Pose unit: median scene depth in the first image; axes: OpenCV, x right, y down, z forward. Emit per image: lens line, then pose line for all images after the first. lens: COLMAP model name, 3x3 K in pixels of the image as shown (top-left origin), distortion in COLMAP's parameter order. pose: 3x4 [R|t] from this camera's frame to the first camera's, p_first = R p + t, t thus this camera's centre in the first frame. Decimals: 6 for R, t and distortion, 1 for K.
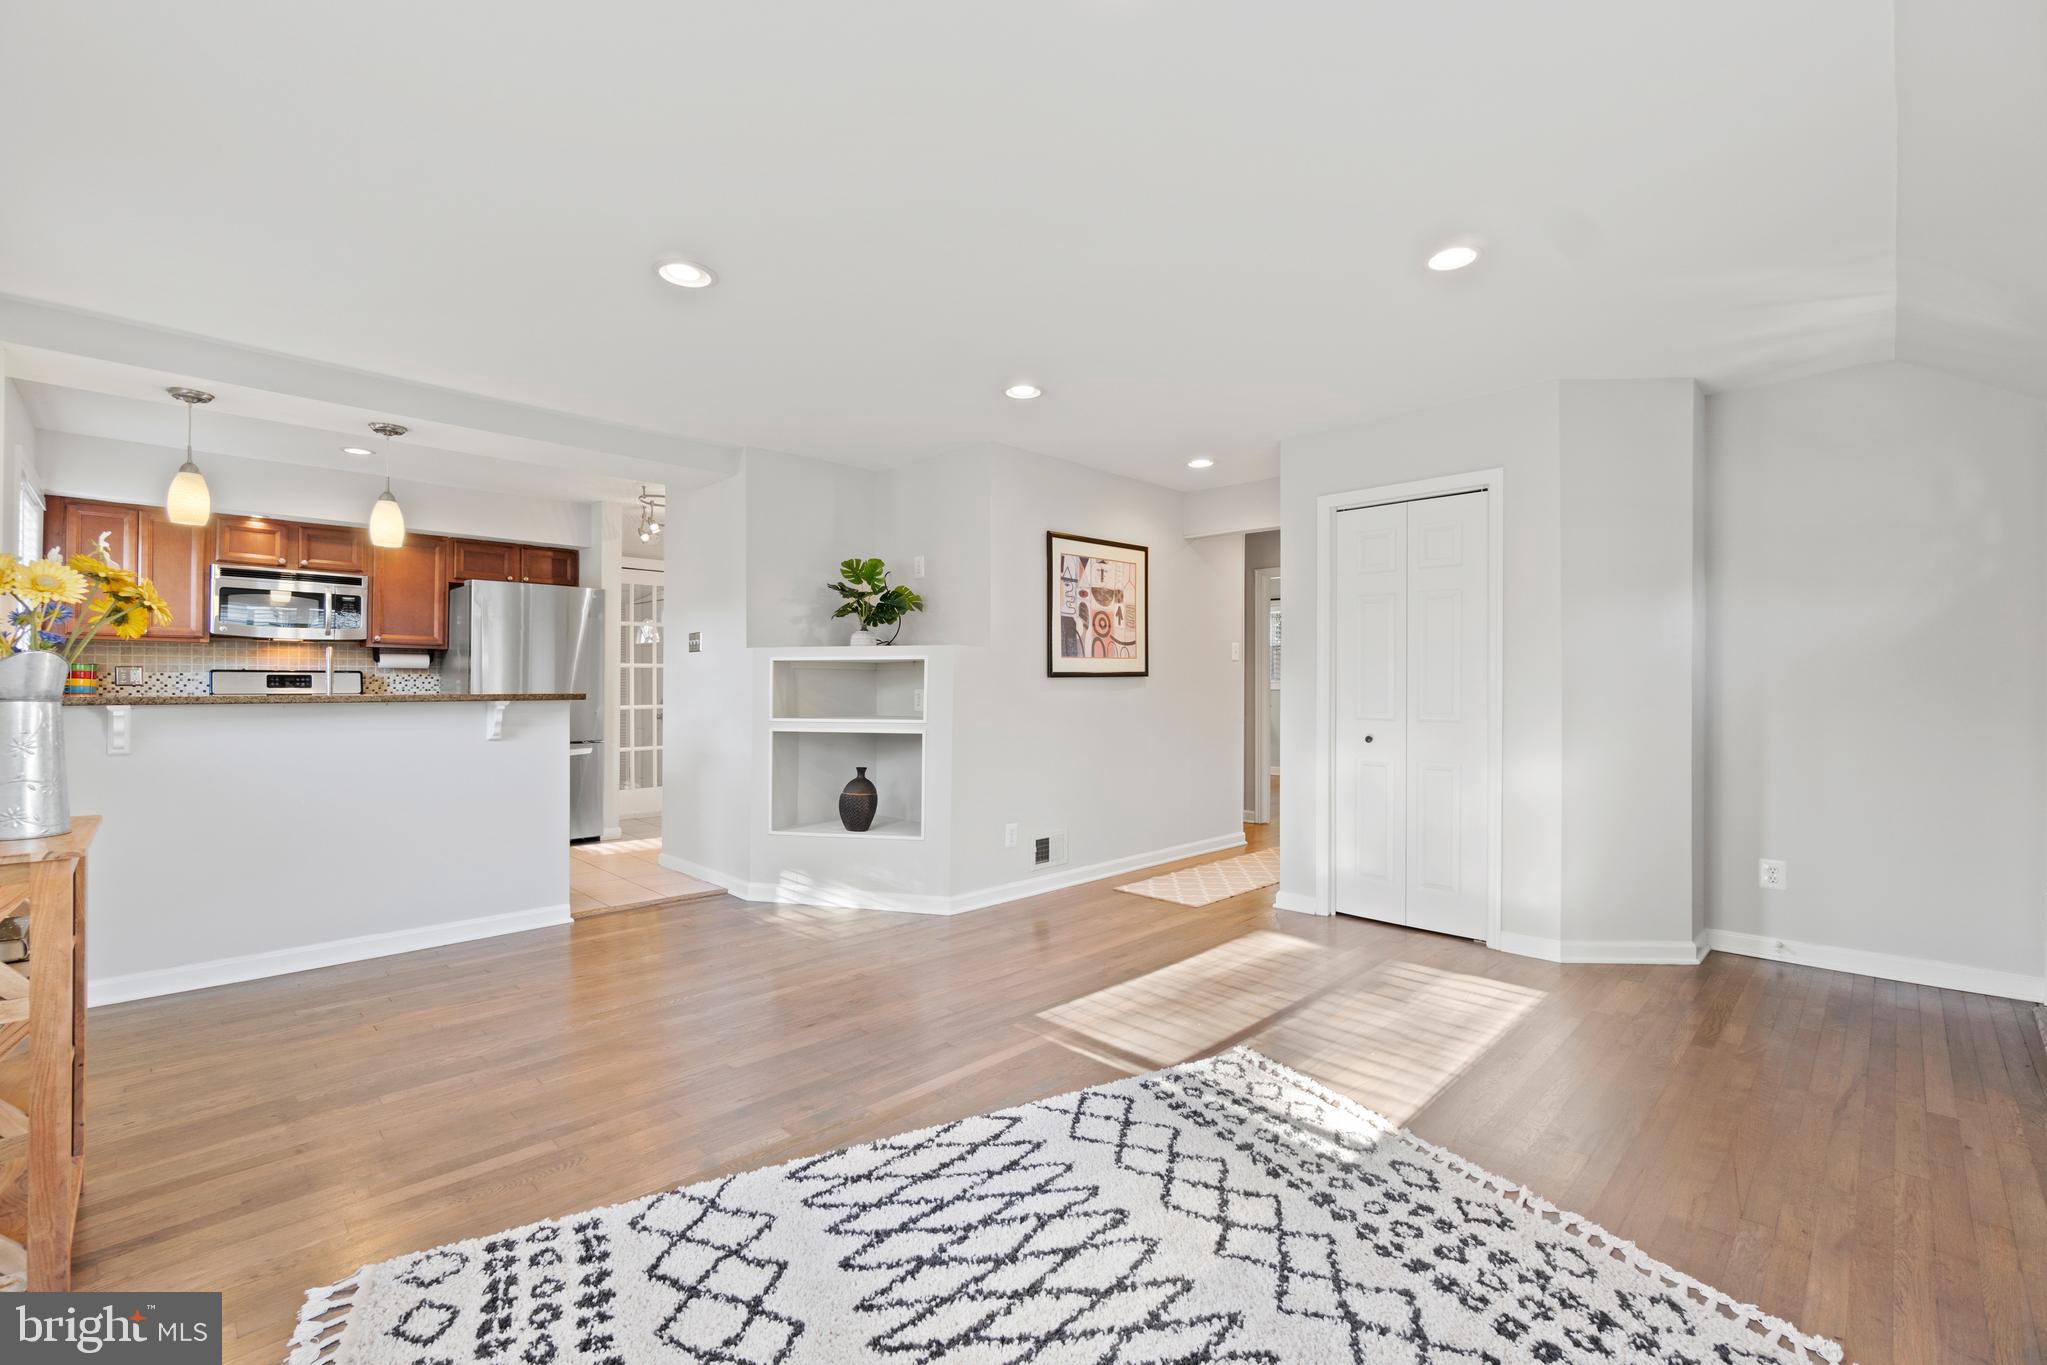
lens RADIAL K [[886.0, 0, 1012.2], [0, 886.0, 680.2], [0, 0, 1]] dist [-0.012128, 0.004311]
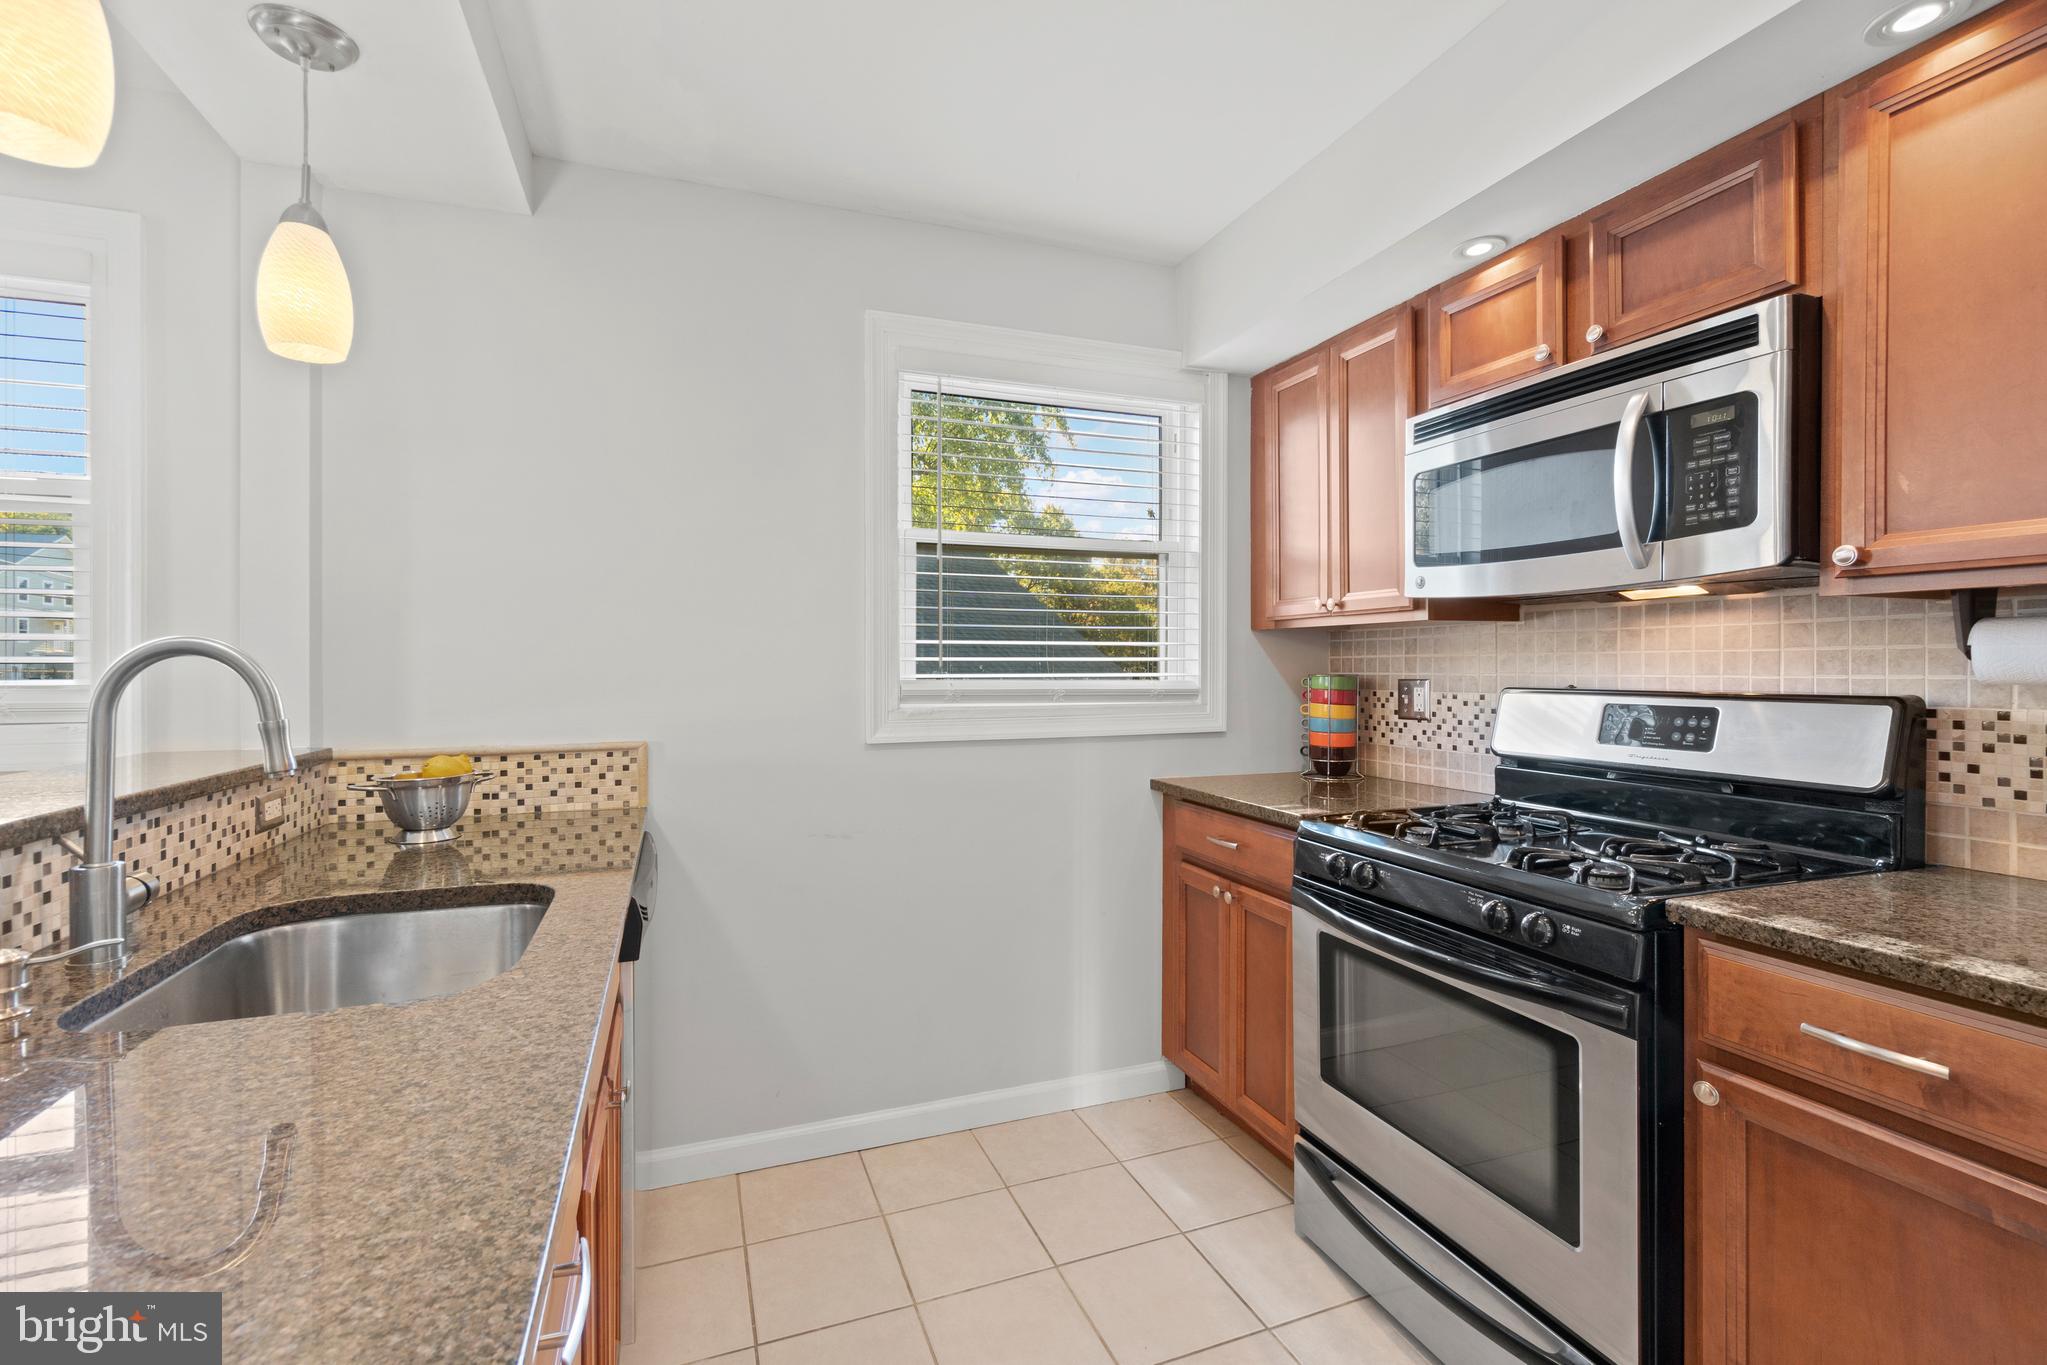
lens RADIAL K [[886.0, 0, 1002.3], [0, 886.0, 668.8], [0, 0, 1]] dist [-0.012128, 0.004311]
pose [[-0.417679, -0.000467, -0.908594, -0.512451], [0.004448, 0.999987, -0.002559, -0.023013], [0.908584, -0.005110, -0.417672, 1.075338]]
